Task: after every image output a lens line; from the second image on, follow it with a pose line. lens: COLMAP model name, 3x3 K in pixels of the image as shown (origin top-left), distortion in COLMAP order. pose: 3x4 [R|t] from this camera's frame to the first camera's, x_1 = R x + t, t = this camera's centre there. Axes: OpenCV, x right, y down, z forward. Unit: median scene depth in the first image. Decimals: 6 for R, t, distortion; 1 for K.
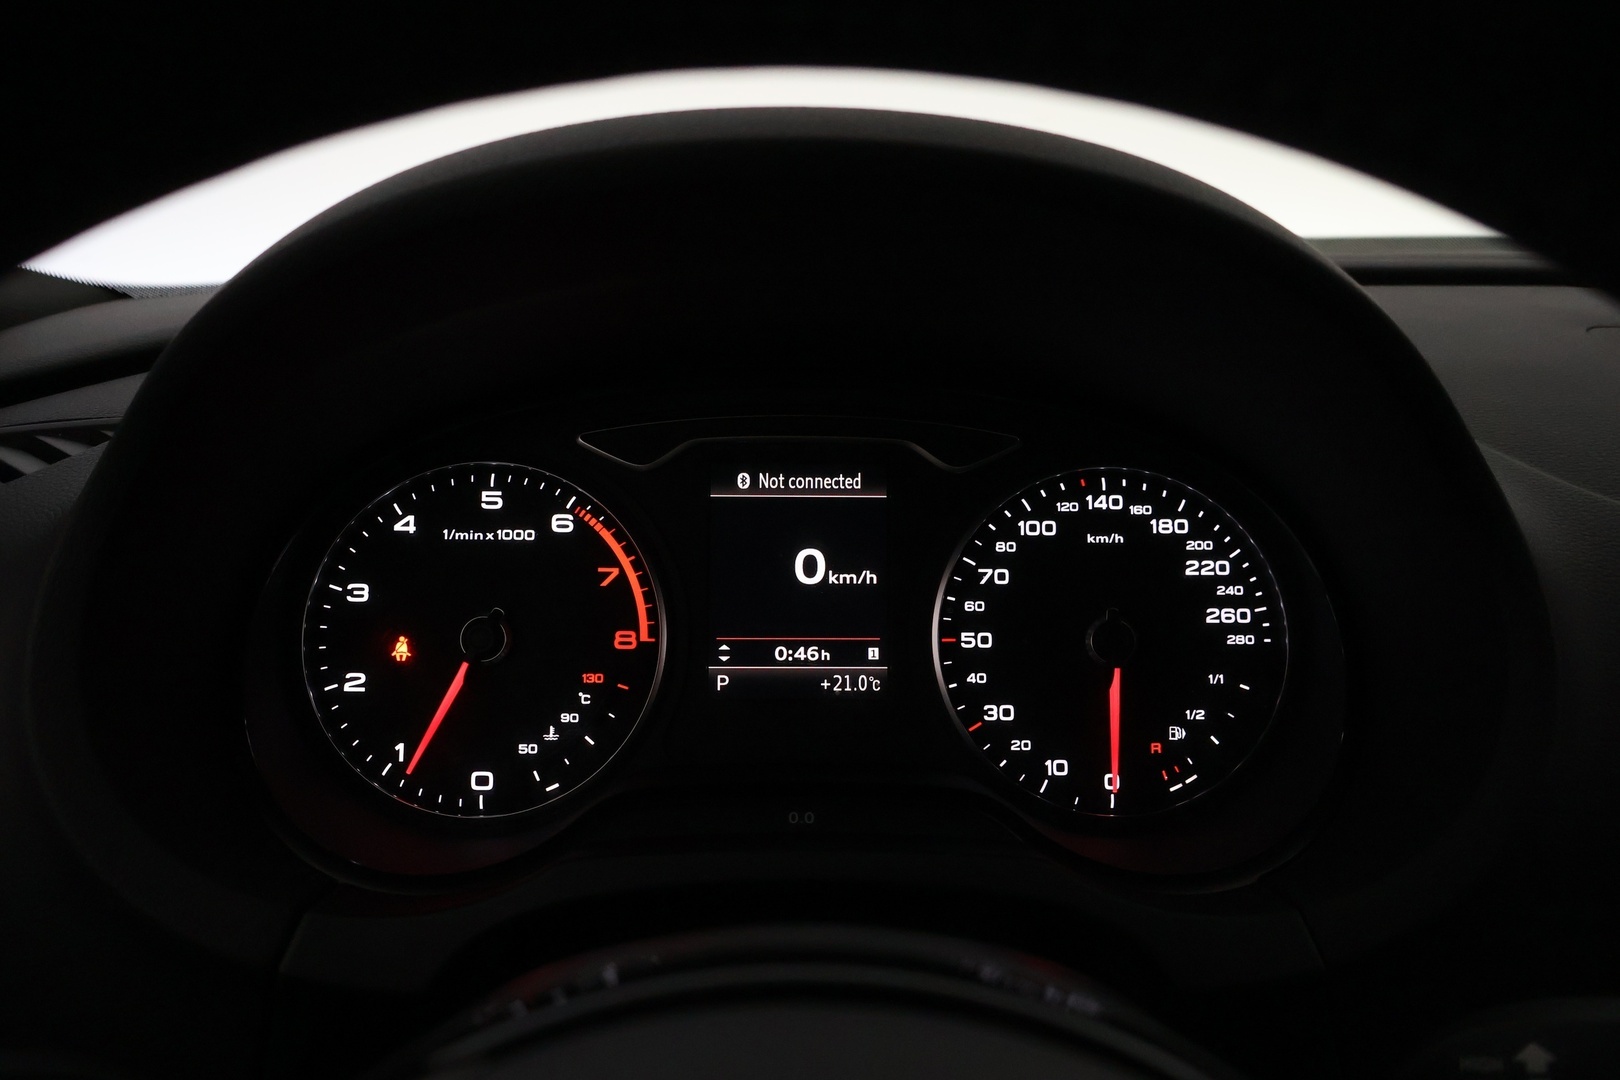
lens RADIAL K [[1361.7, 0, 811.7], [0, 1361.7, 537.4], [0, 0, 1]] dist [0.000512, 0.006604]
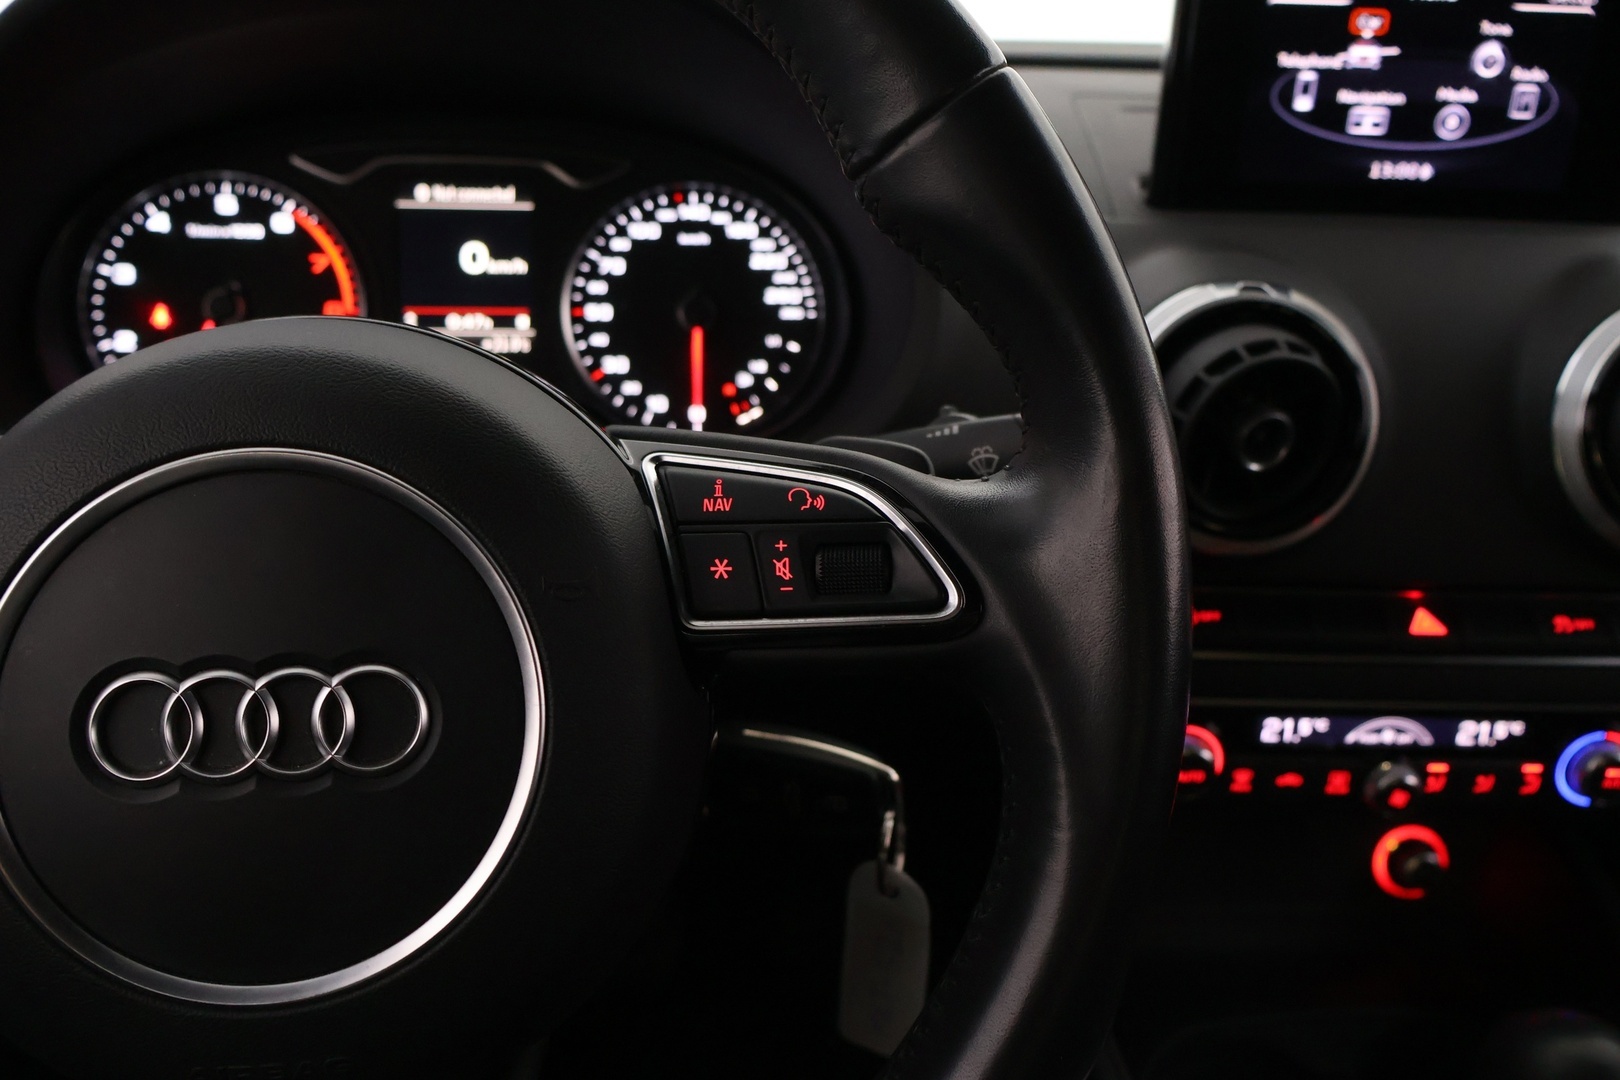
lens RADIAL K [[1361.7, 0, 807.3], [0, 1361.7, 540.3], [0, 0, 1]] dist [0.000512, 0.006604]
pose [[0.994529, -0.013826, 0.103544, 0.183505], [0.001882, 0.993413, 0.114575, 0.145649], [-0.104446, -0.113753, 0.988004, -0.398700]]
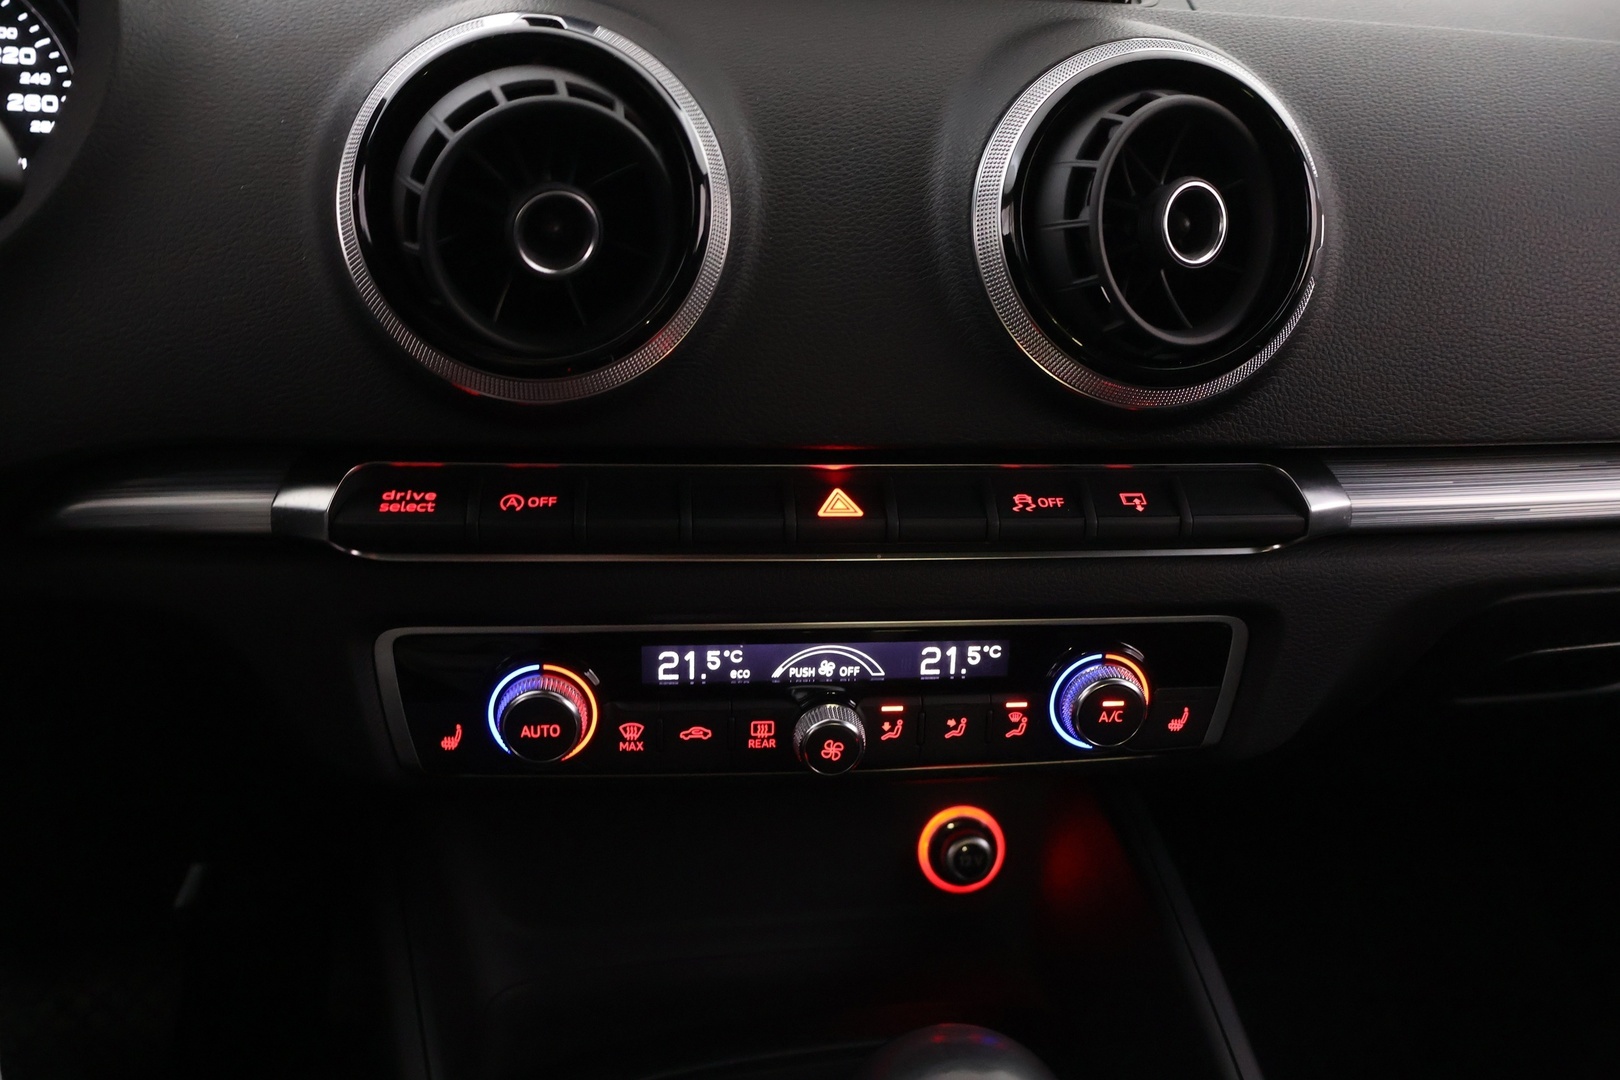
lens RADIAL K [[1361.7, 0, 807.6], [0, 1361.7, 542.0], [0, 0, 1]] dist [0.000512, 0.006604]
pose [[0.975169, -0.035859, 0.218540, 0.632852], [0.017267, 0.996111, 0.086400, 0.303456], [-0.220789, -0.080481, 0.971995, -0.131968]]
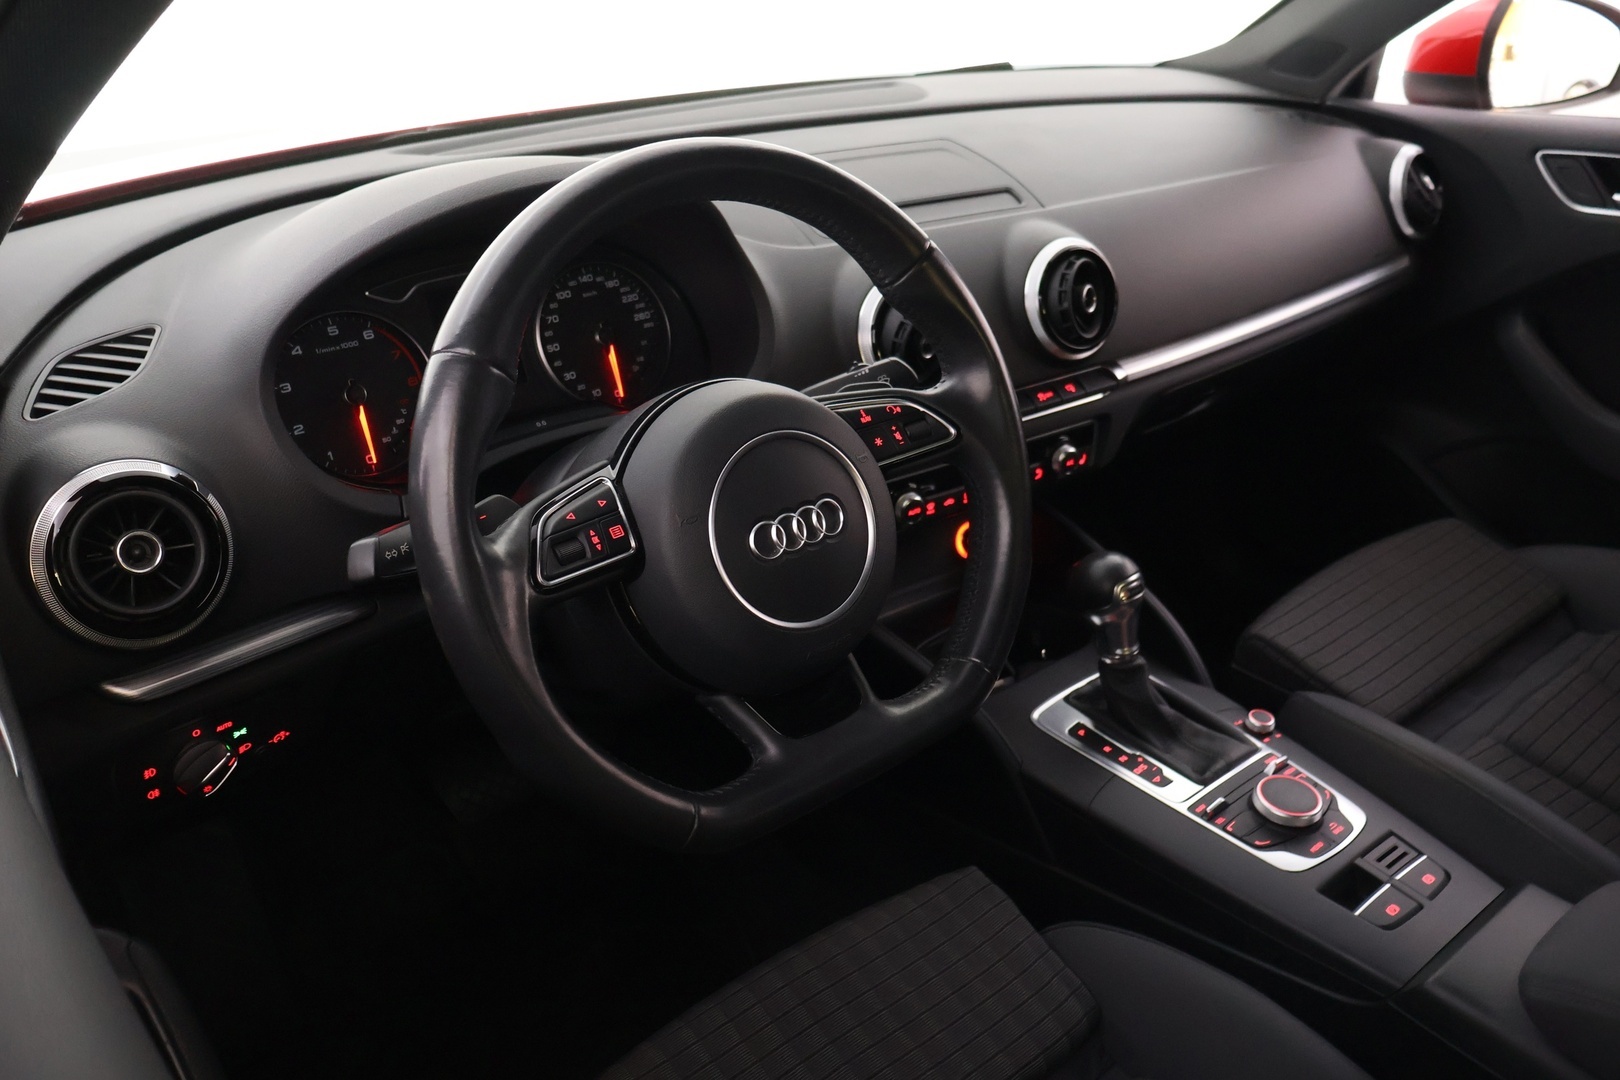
lens RADIAL K [[1361.7, 0, 807.1], [0, 1361.7, 546.9], [0, 0, 1]] dist [0.000512, 0.006604]
pose [[0.781698, -0.291706, 0.551232, -0.917252], [0.180022, 0.951786, 0.248387, -0.100236], [-0.597110, -0.094930, 0.796522, -1.140043]]
